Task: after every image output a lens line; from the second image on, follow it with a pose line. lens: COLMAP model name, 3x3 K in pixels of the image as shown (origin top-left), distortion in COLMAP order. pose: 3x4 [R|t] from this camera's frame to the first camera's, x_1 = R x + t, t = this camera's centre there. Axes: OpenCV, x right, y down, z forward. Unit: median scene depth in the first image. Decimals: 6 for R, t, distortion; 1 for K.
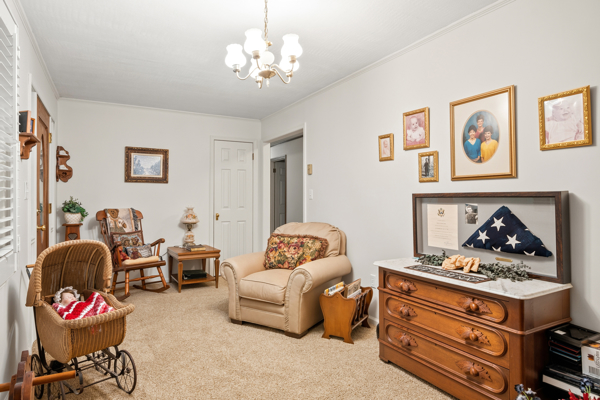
lens RADIAL K [[368.0, 0, 300.7], [0, 368.0, 197.7], [0, 0, 1]] dist [0.002779, -0.000696]
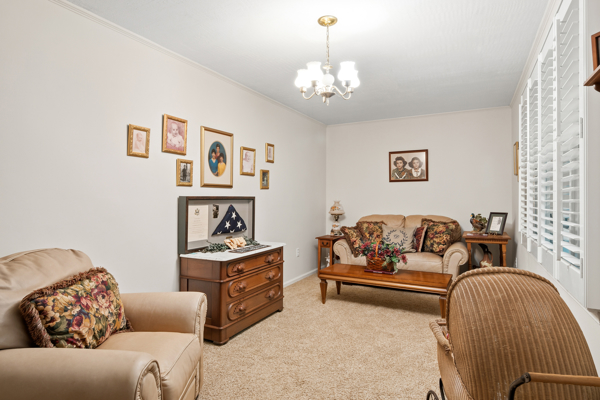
lens RADIAL K [[342.9, 0, 300.1], [0, 342.9, 198.0], [0, 0, 1]] dist [0.018063, -0.000672]
pose [[-0.554163, 0.002336, 0.832405, -0.825909], [0.002020, 0.999997, -0.001461, -0.004250], [-0.832406, 0.000872, -0.554166, 1.458028]]
